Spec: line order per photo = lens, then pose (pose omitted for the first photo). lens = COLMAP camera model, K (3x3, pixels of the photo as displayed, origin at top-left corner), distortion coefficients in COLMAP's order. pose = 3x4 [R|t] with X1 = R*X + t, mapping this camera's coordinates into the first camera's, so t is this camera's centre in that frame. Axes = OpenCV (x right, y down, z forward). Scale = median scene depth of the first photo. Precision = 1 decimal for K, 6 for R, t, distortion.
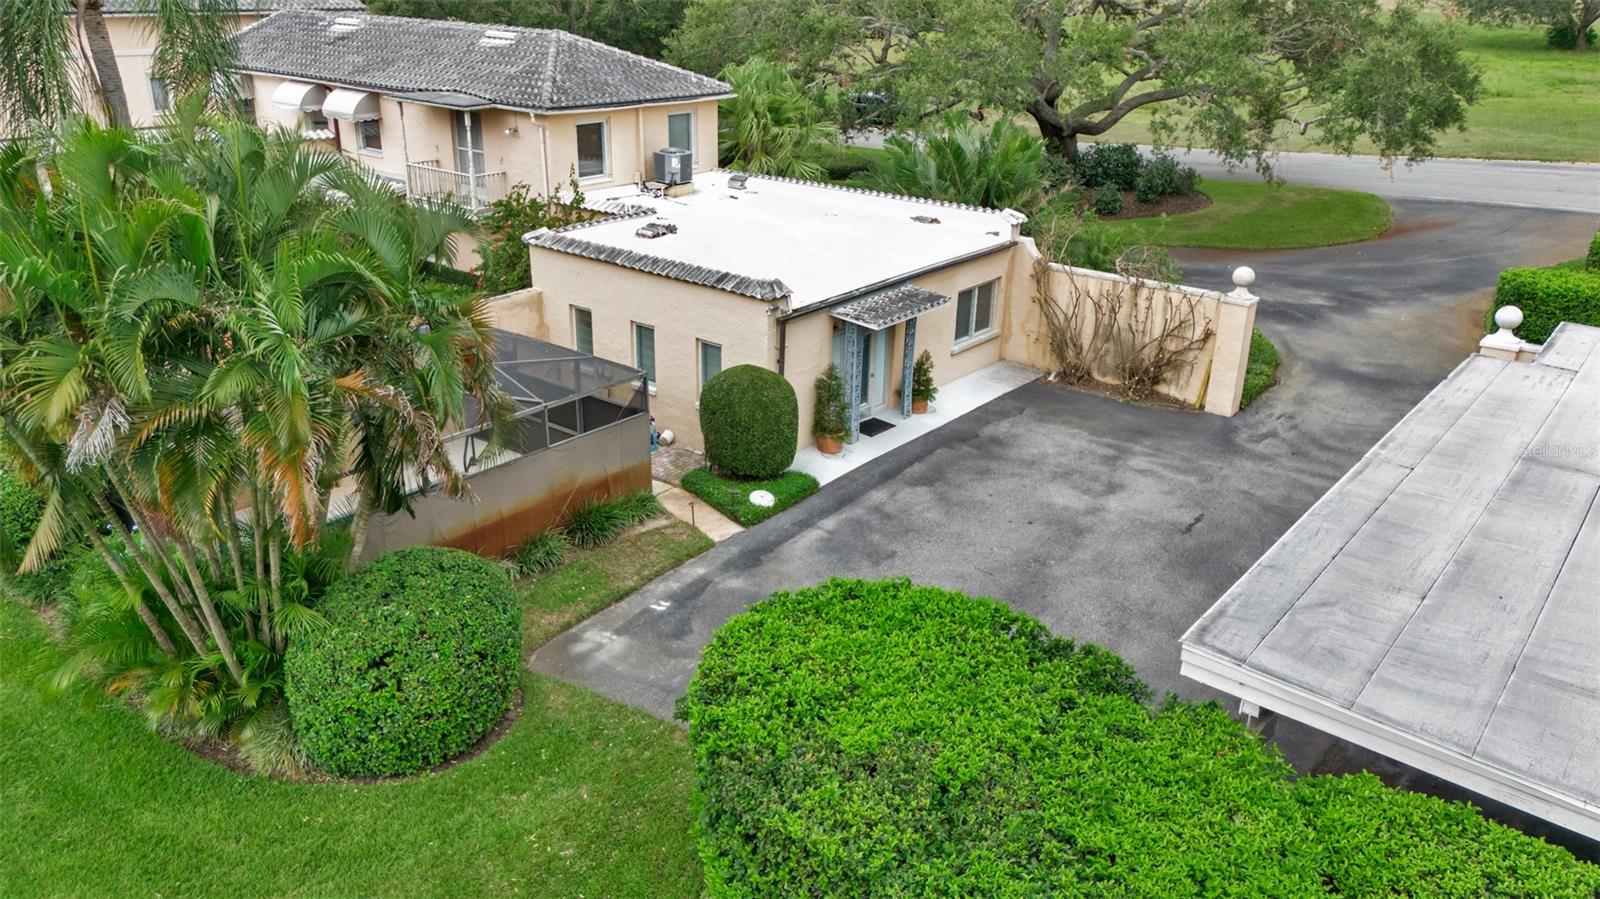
lens RADIAL K [[1194.0, 0, 803.5], [0, 1194.0, 462.6], [0, 0, 1]] dist [0.045953, -0.035670]
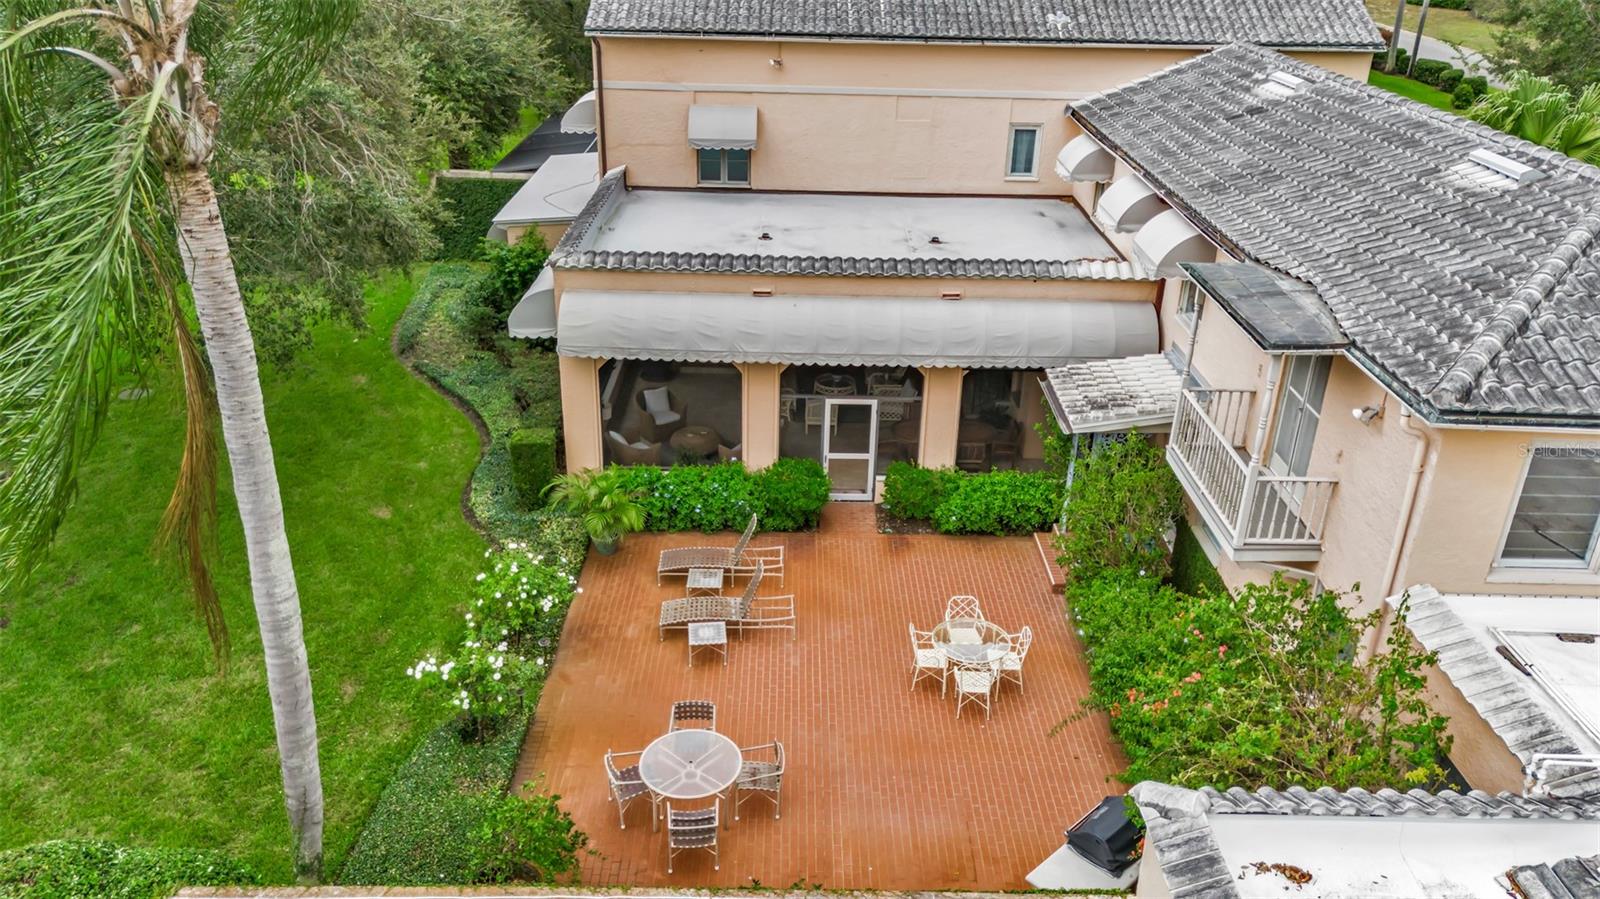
lens RADIAL K [[1194.0, 0, 786.8], [0, 1194.0, 444.1], [0, 0, 1]] dist [0.045953, -0.035670]
pose [[0.607773, 0.321855, -0.725962, -0.052194], [-0.307767, 0.938202, 0.158290, -0.263850], [0.732046, 0.127223, 0.669271, 0.548176]]
